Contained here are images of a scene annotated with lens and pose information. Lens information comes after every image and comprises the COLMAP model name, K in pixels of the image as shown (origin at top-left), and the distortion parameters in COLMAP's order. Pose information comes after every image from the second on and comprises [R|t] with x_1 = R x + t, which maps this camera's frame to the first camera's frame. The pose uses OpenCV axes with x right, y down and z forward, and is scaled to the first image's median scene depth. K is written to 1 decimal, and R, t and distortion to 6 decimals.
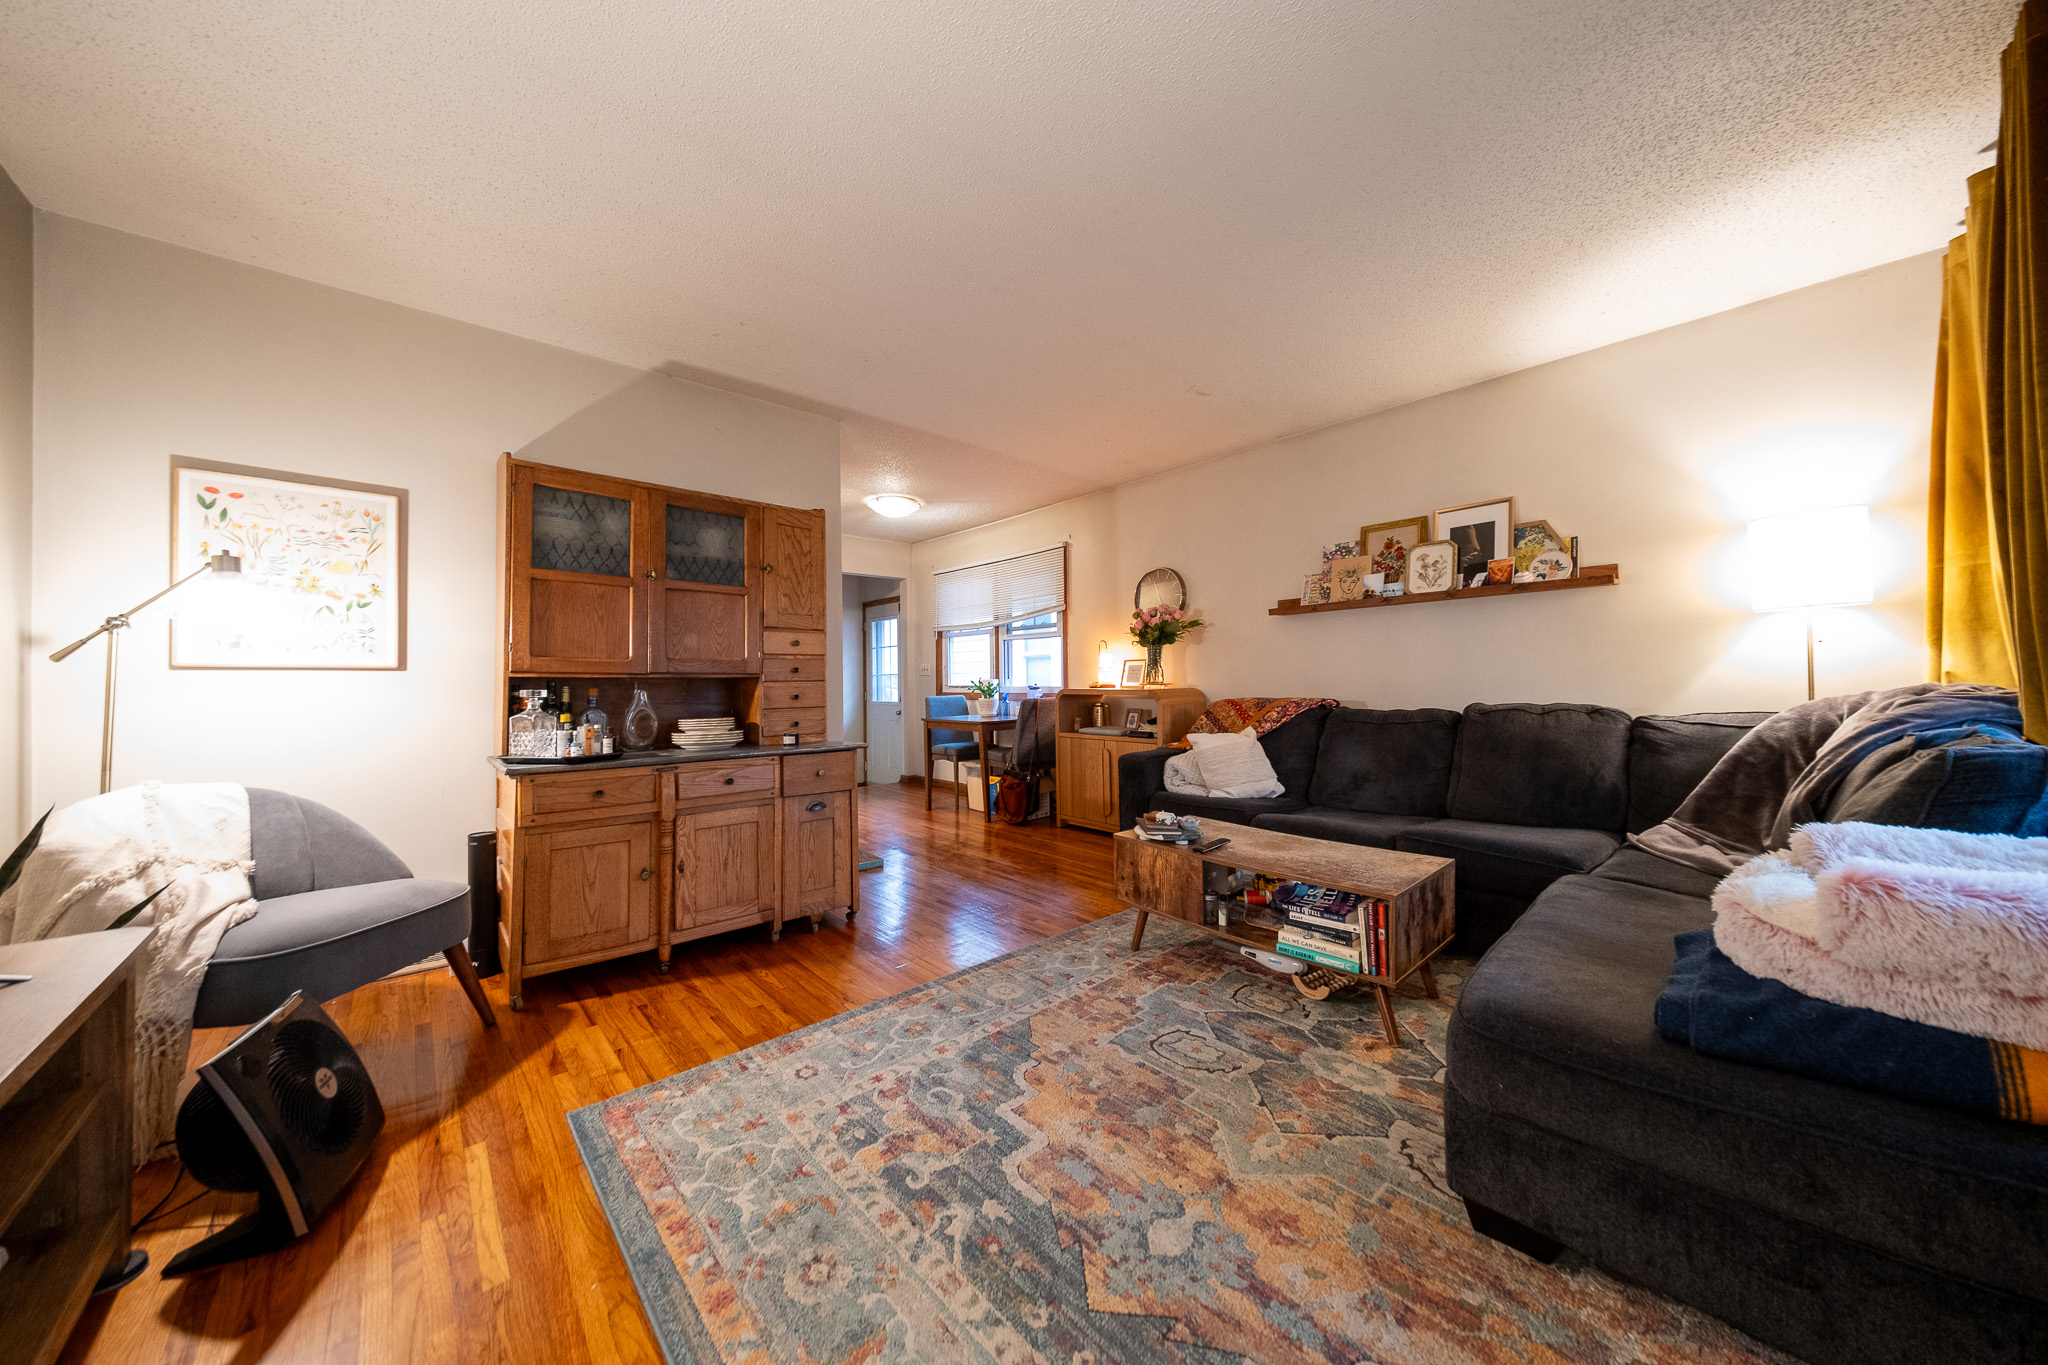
lens RADIAL K [[685.8, 0, 1027.4], [0, 685.8, 676.2], [0, 0, 1]] dist [0.001774, 0.000039]
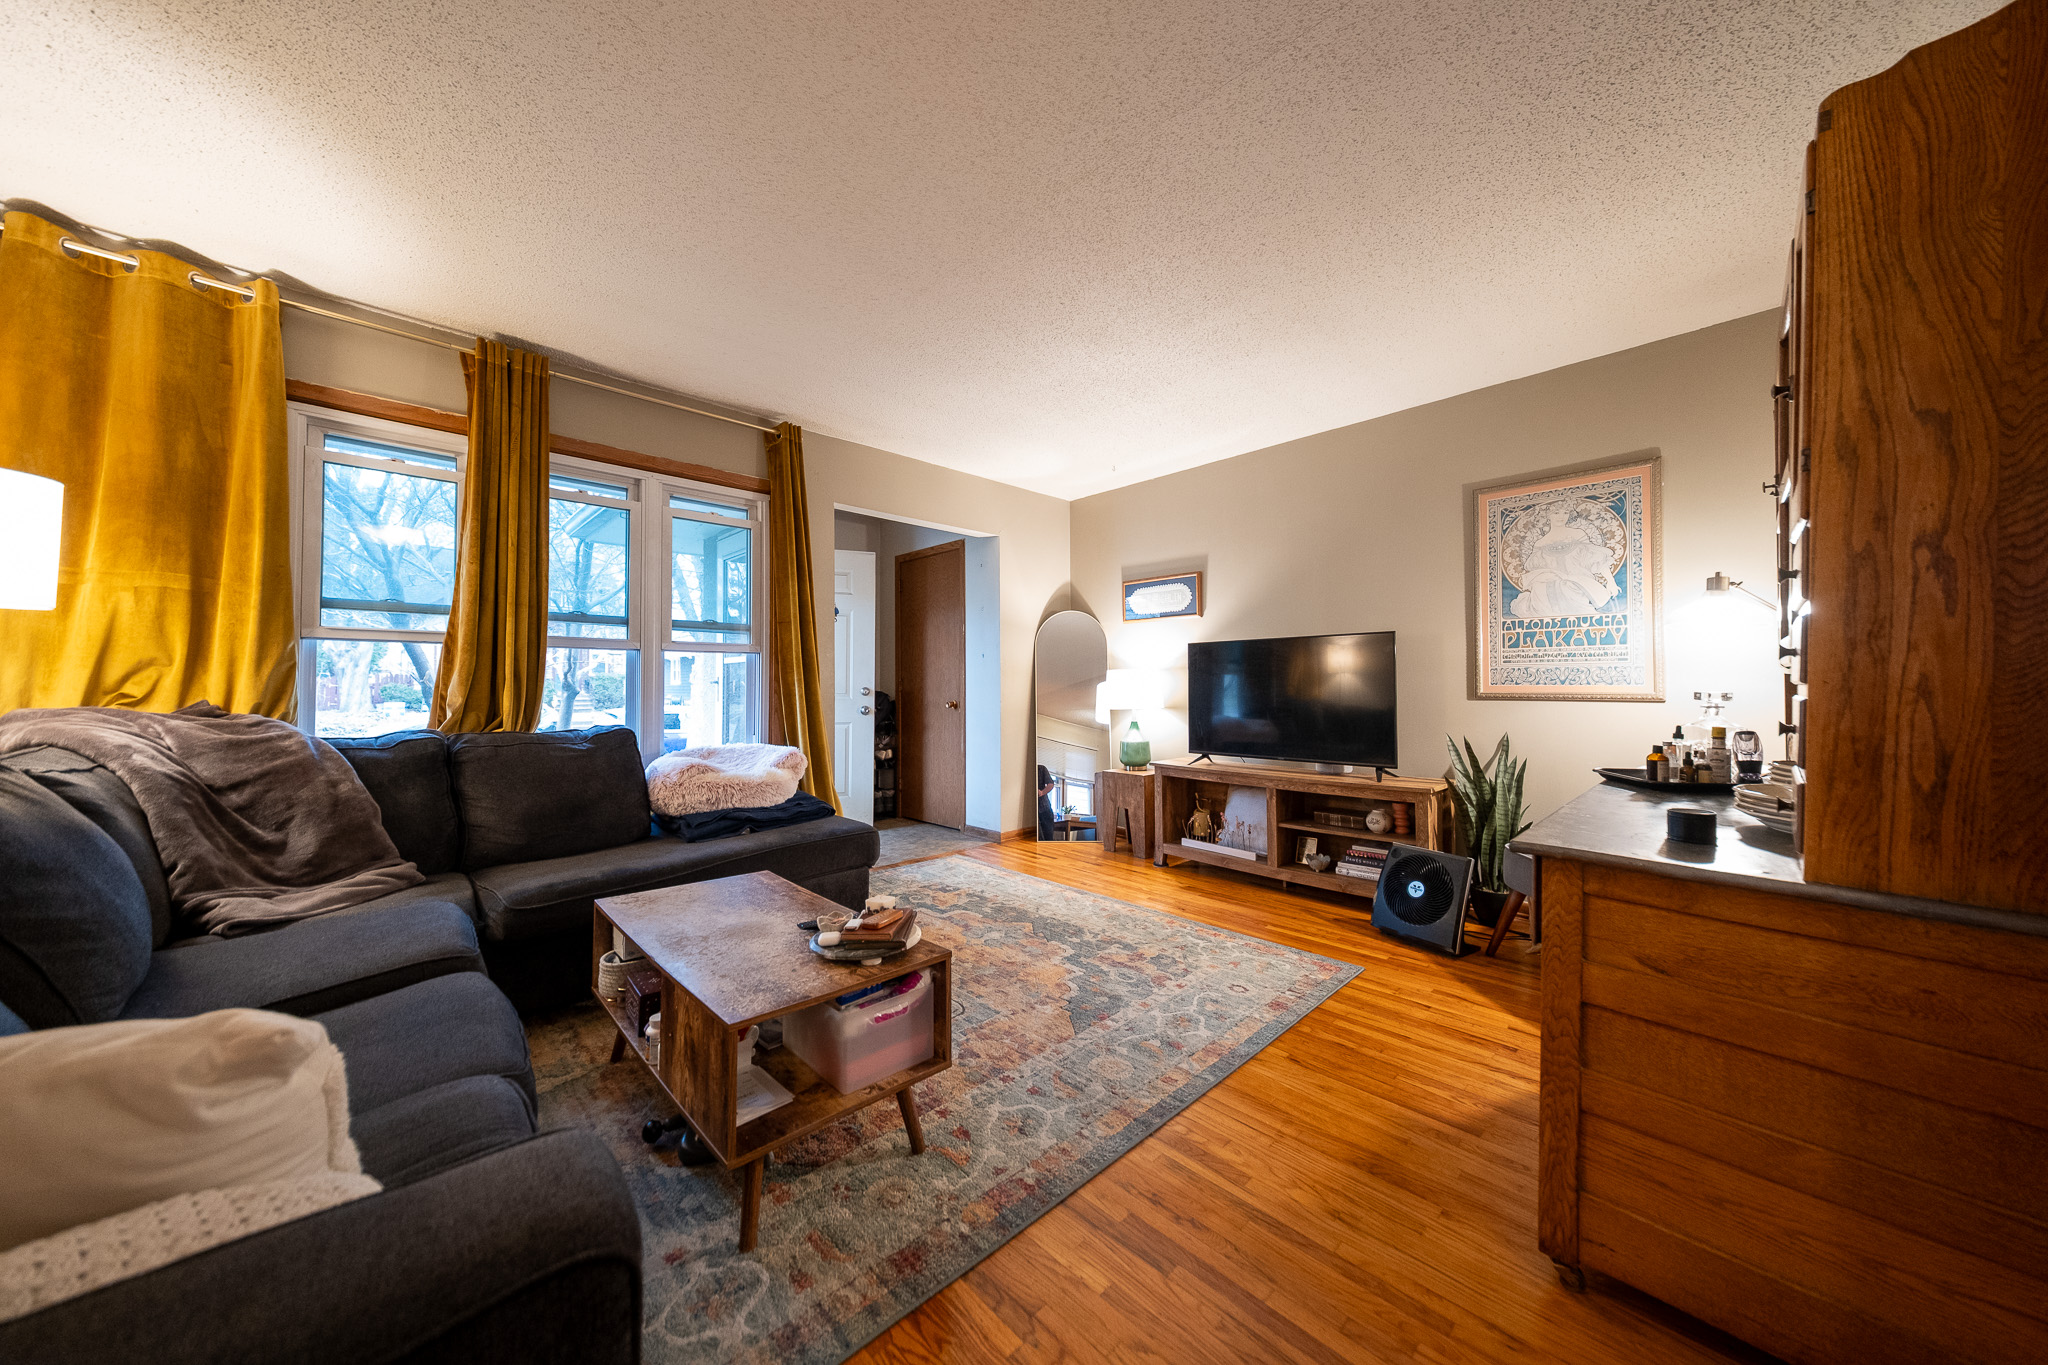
lens RADIAL K [[685.8, 0, 1025.0], [0, 685.8, 679.2], [0, 0, 1]] dist [0.001774, 0.000039]
pose [[-0.999576, 0.013984, -0.025523, 0.108531], [0.014371, 0.999784, -0.015045, 0.005821], [0.025307, -0.015405, -0.999561, 2.326922]]
